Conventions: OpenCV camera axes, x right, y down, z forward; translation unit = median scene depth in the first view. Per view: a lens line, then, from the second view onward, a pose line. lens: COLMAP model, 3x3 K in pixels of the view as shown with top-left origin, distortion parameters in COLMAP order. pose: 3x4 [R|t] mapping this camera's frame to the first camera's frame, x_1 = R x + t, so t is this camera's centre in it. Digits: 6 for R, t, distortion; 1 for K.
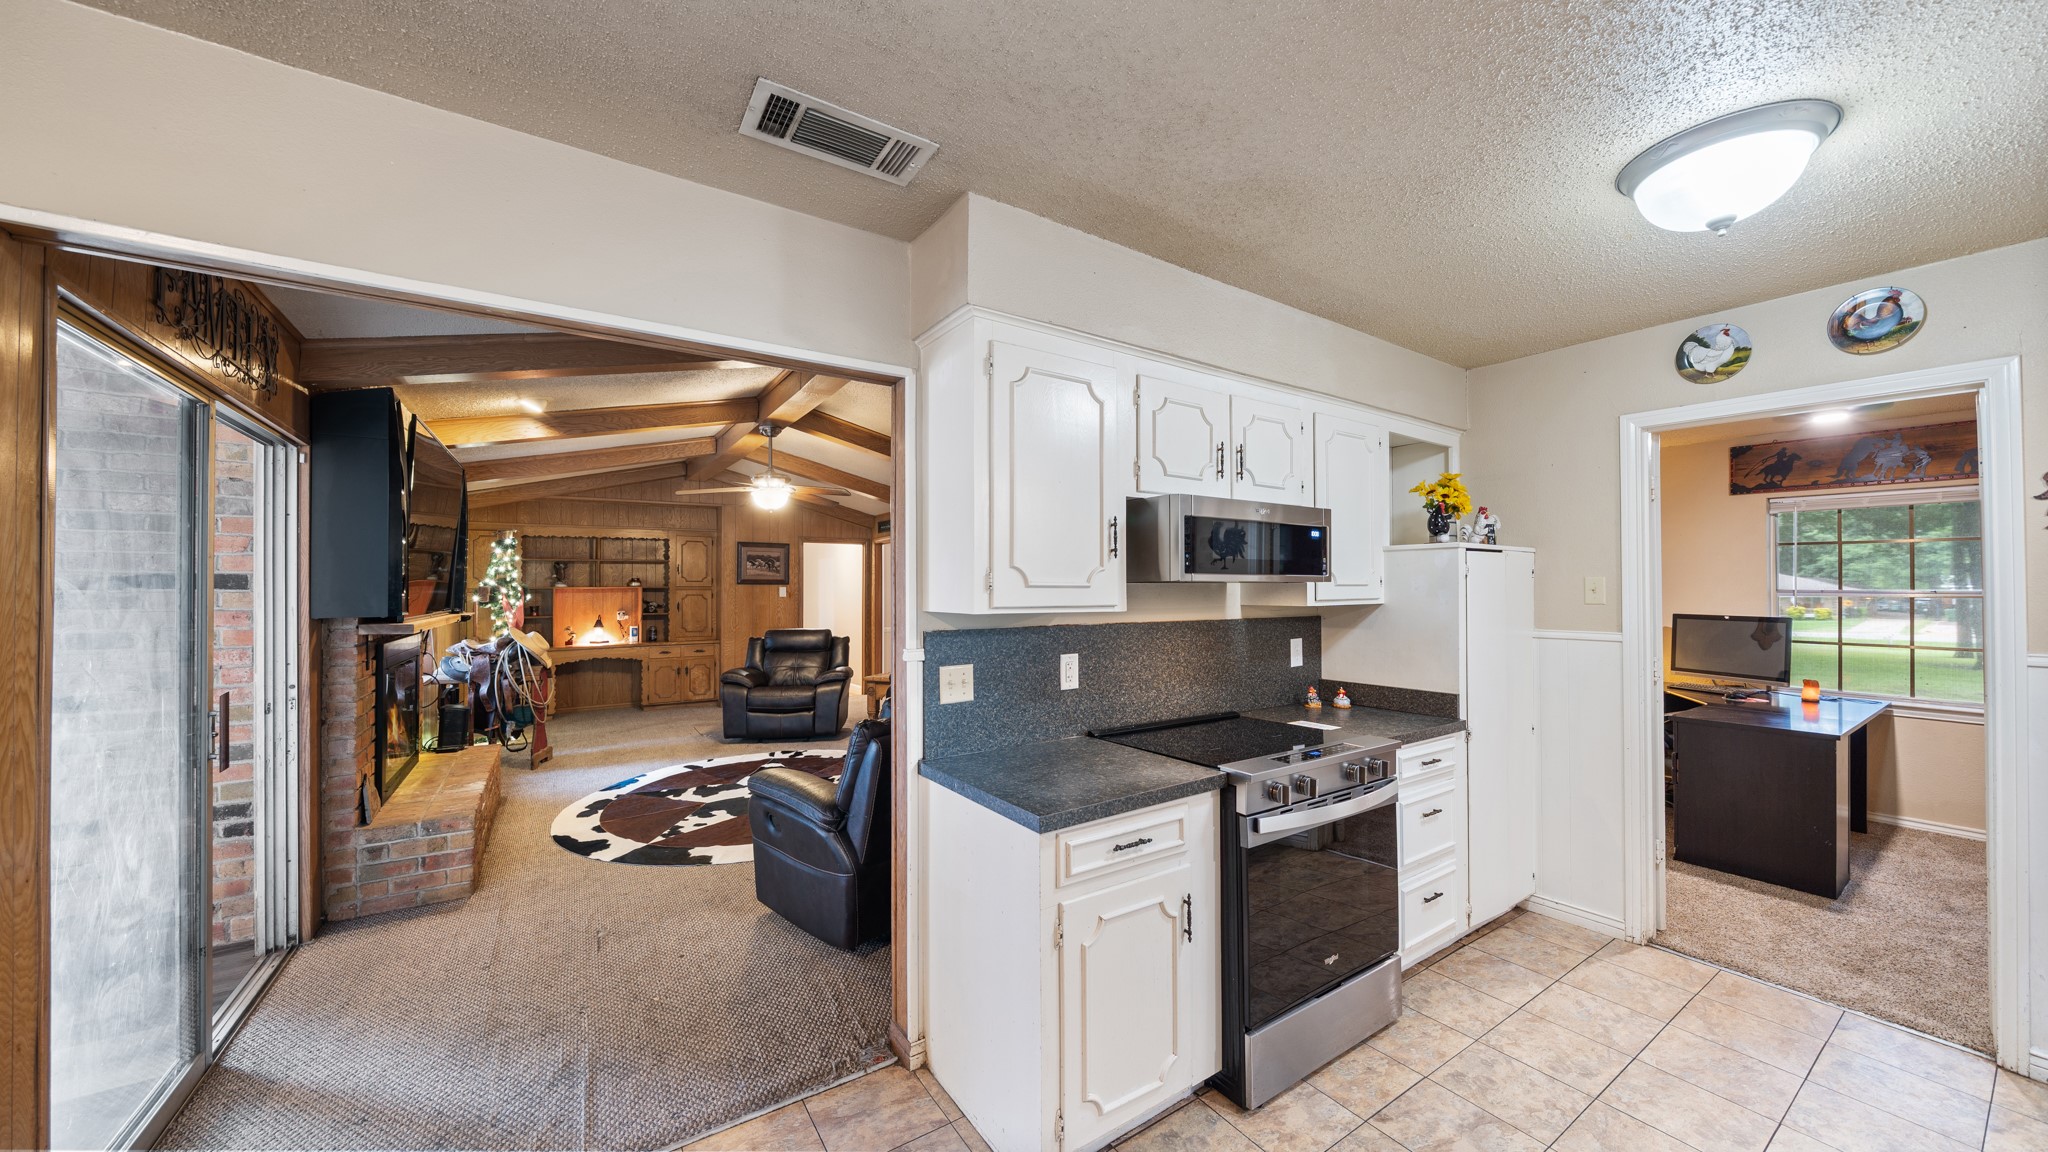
lens RADIAL K [[704.4, 0, 1022.9], [0, 704.4, 581.2], [0, 0, 1]] dist [-0.005580, -0.000051]
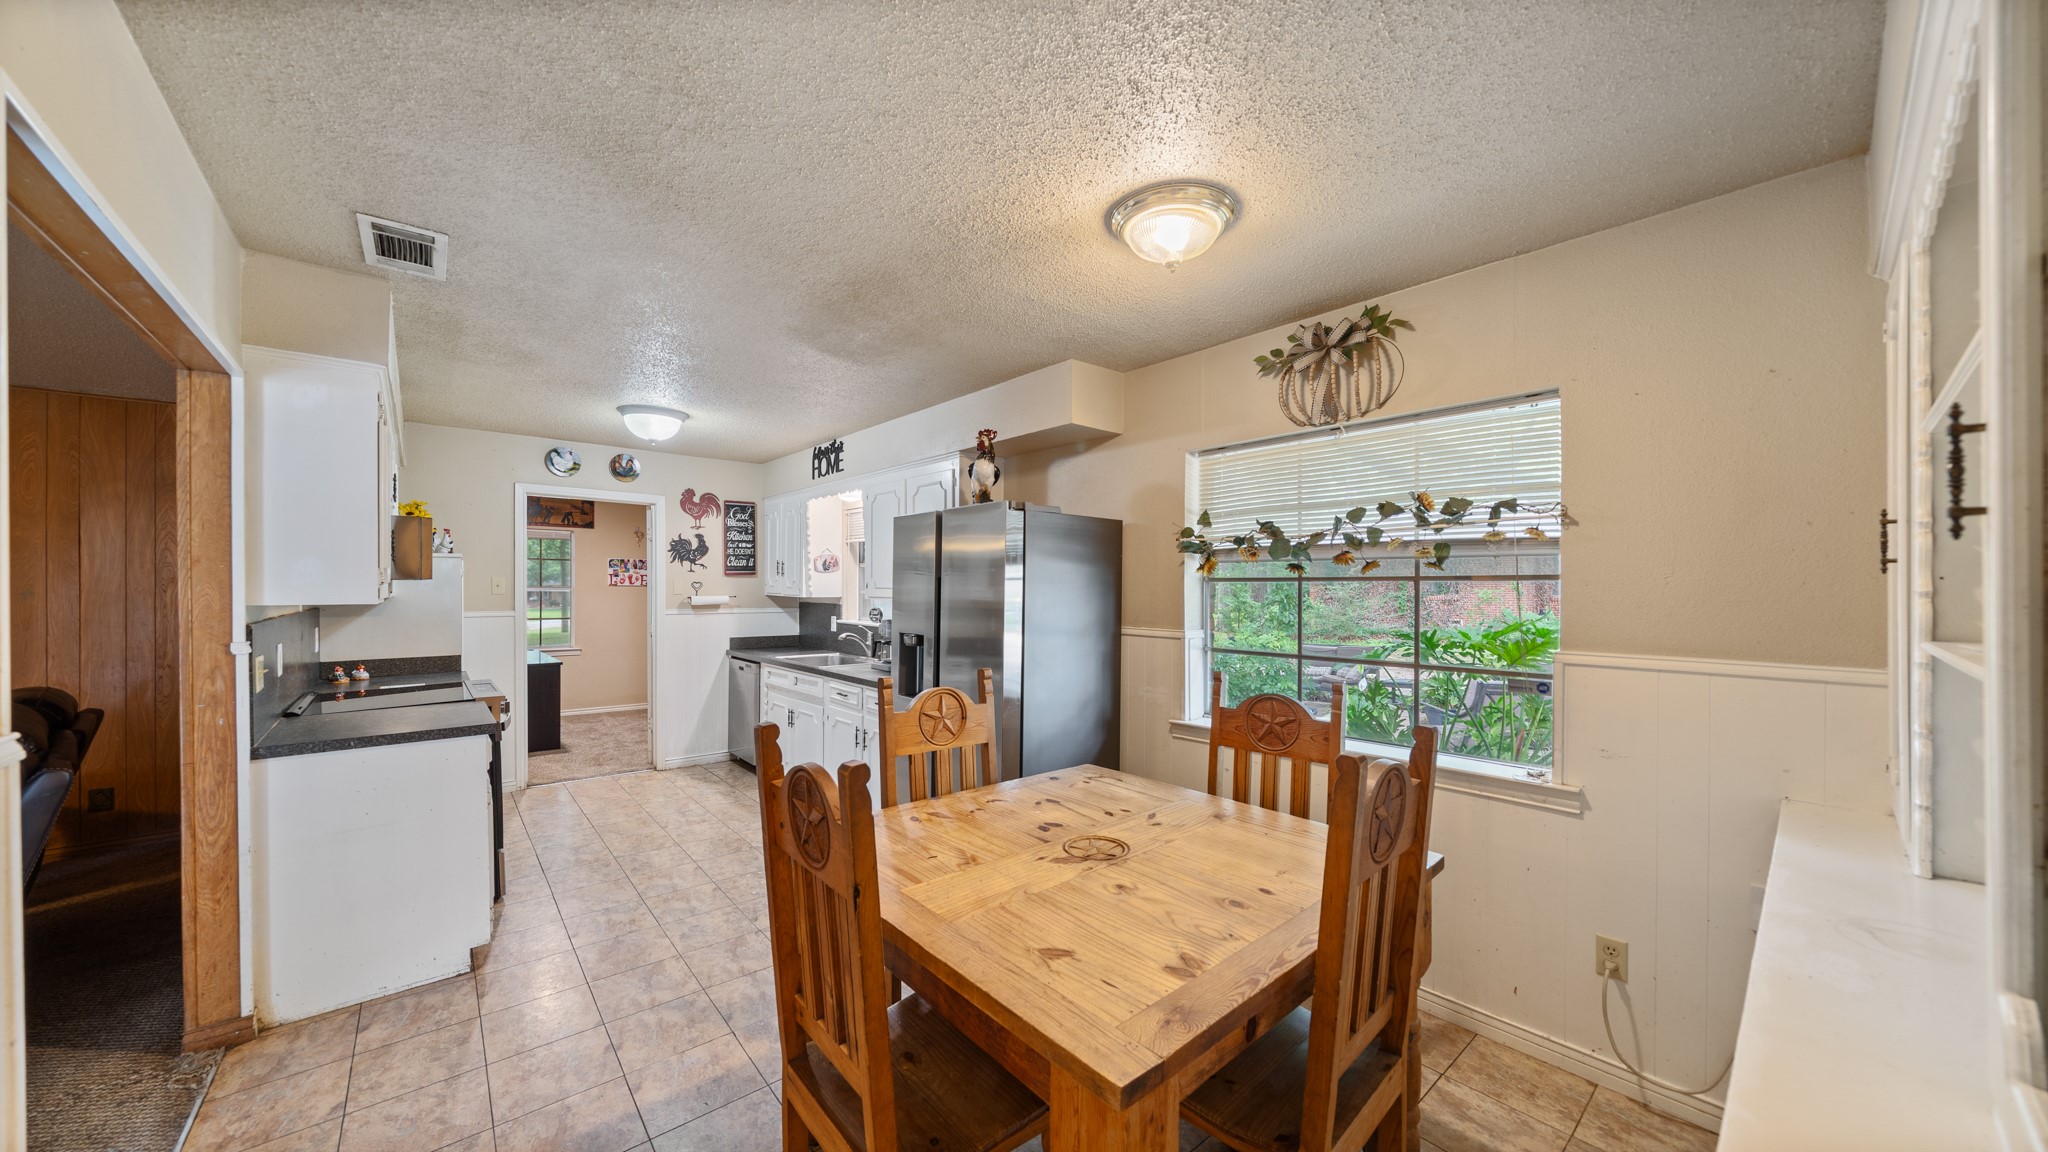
lens RADIAL K [[702.7, 0, 1021.0], [0, 702.7, 585.2], [0, 0, 1]] dist [-0.000655, -0.000096]
pose [[-0.122571, 0.000351, 0.992460, -0.511804], [-0.010464, 0.999944, -0.001646, 0.000719], [-0.992405, -0.010587, -0.122560, -0.003400]]
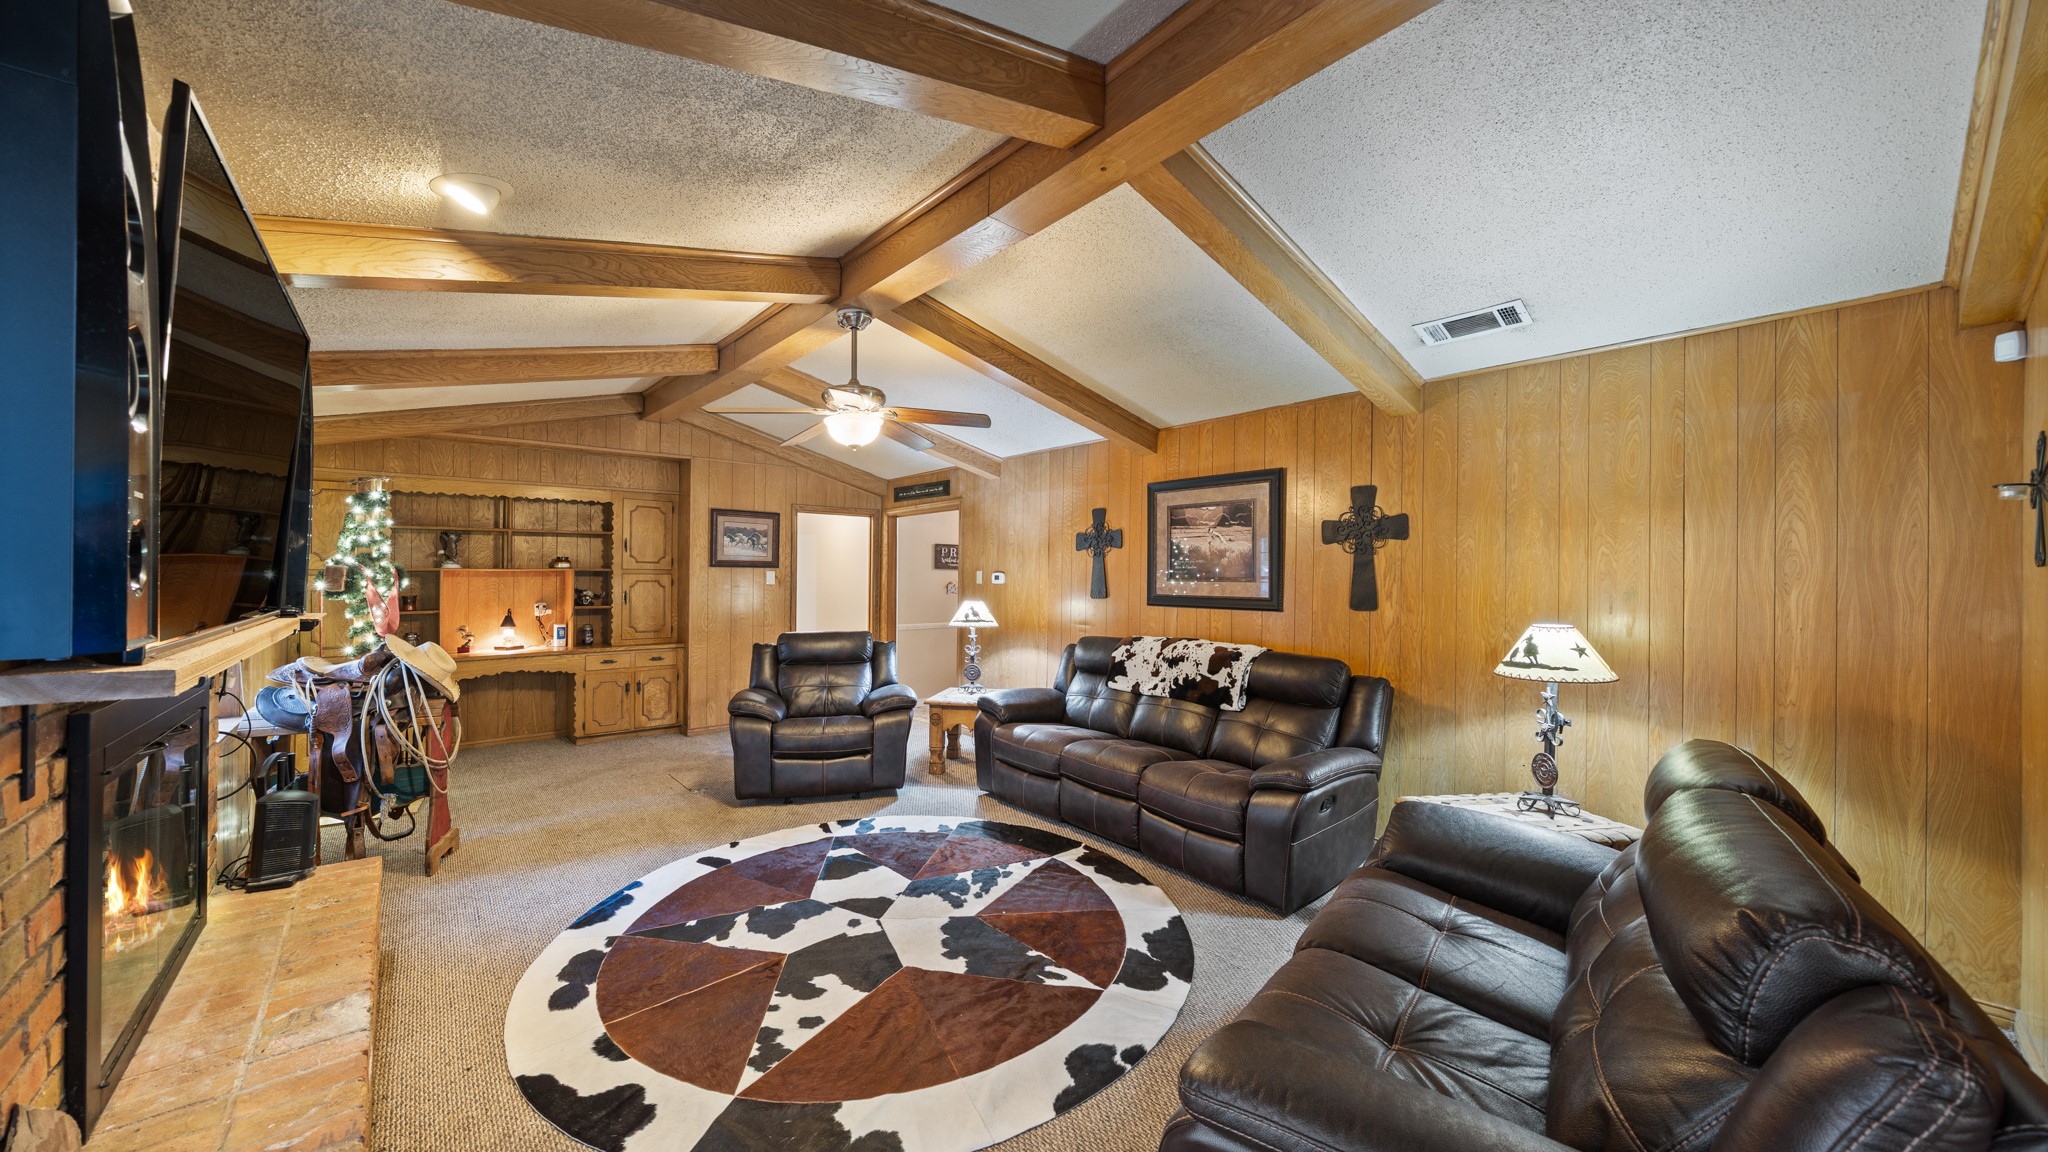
lens RADIAL K [[724.5, 0, 1015.8], [0, 724.5, 574.2], [0, 0, 1]] dist [-0.001238, 0.000004]
pose [[0.992778, 0.009190, 0.119616, -0.287306], [-0.010233, 0.999915, 0.008109, 0.004003], [-0.119531, -0.009275, 0.992787, 0.342817]]
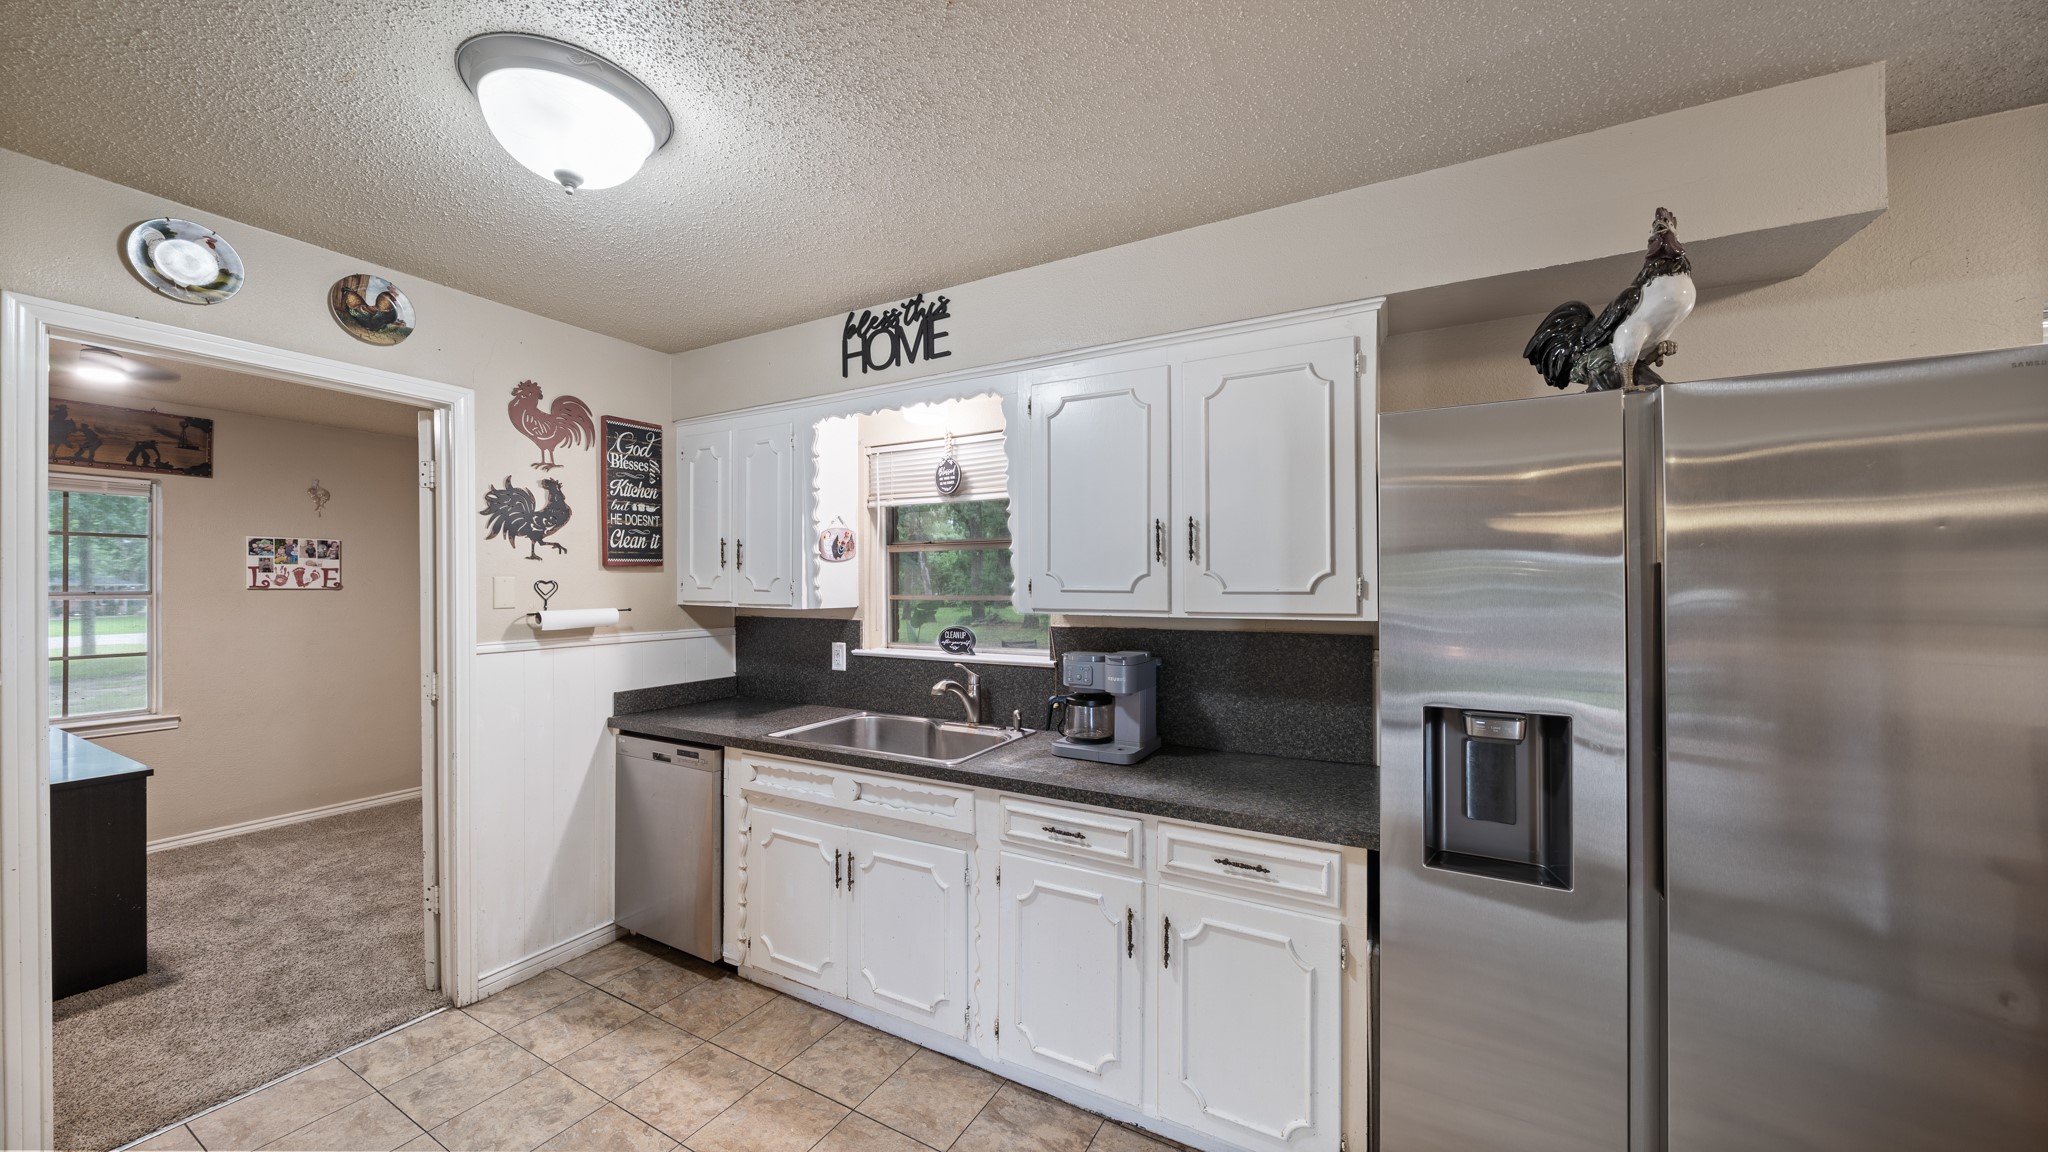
lens RADIAL K [[701.2, 0, 1023.1], [0, 701.2, 577.4], [0, 0, 1]] dist [-0.006080, -0.000266]
pose [[-0.464727, 0.007711, 0.885420, -0.015354], [-0.002880, 0.999944, -0.010221, 0.000704], [-0.885449, -0.007300, -0.464679, 0.273515]]
